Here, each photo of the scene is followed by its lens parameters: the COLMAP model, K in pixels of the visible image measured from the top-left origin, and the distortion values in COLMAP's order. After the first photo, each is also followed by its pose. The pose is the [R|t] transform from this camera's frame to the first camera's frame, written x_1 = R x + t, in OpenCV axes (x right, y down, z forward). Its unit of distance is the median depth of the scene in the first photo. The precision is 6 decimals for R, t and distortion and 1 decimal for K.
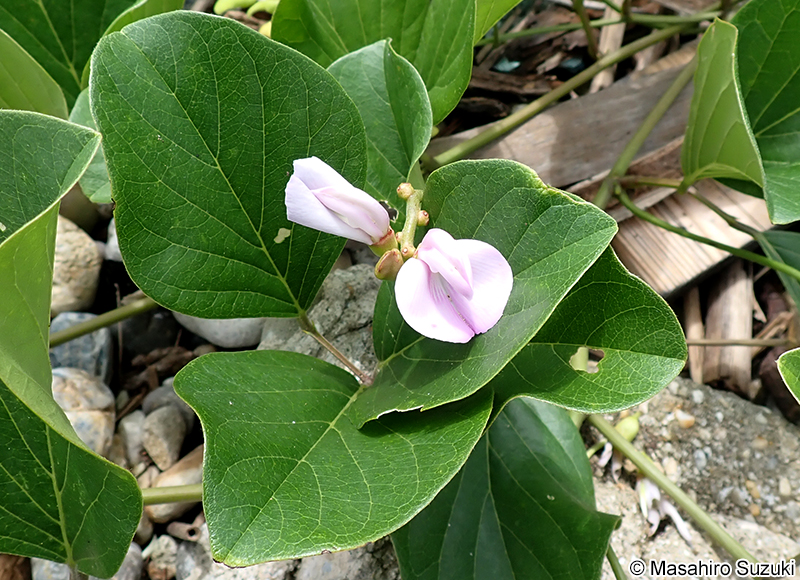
lens RADIAL K [[766.2, 0, 400.0], [0, 766.2, 290.0], [0, 0, 1]] dist [-0.014724, -0.005402]
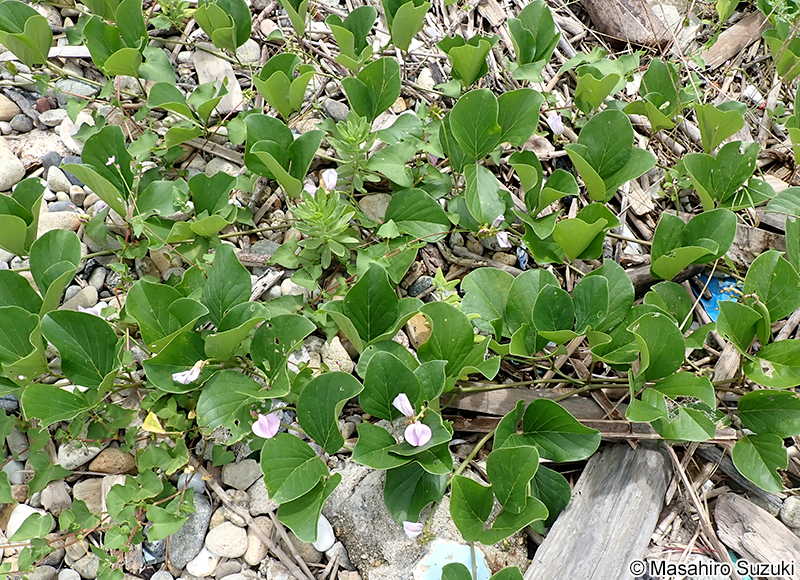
lens RADIAL K [[766.2, 0, 400.0], [0, 766.2, 290.0], [0, 0, 1]] dist [-0.014724, -0.005402]
pose [[0.873337, 0.412213, -0.259545, 0.601757], [-0.424613, 0.905329, 0.009085, -0.580383], [0.238719, 0.102271, 0.965688, -2.647596]]
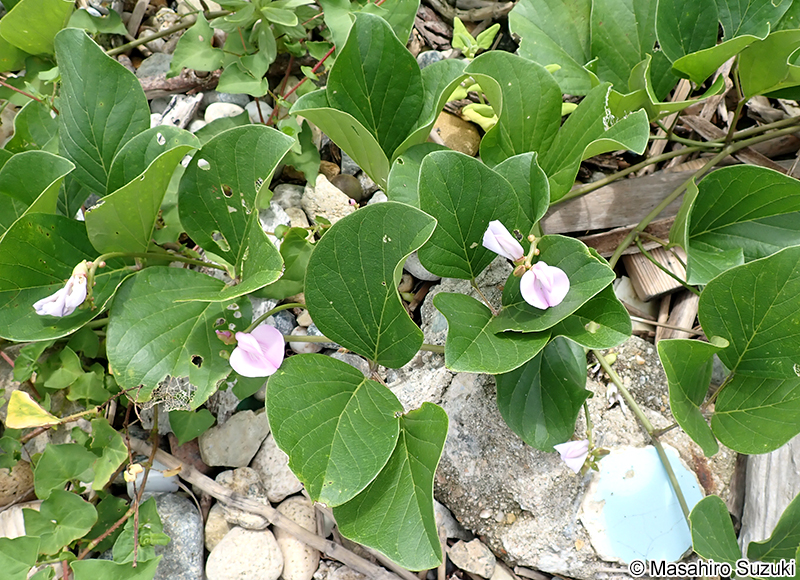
lens RADIAL K [[639.2, 0, 400.0], [0, 639.2, 290.0], [0, 0, 1]] dist [0.007299, 0.001464]
pose [[0.975140, 0.197765, -0.099957, -0.126802], [-0.183926, 0.973948, 0.132649, -0.130171], [0.123586, -0.110966, 0.986110, -0.788044]]
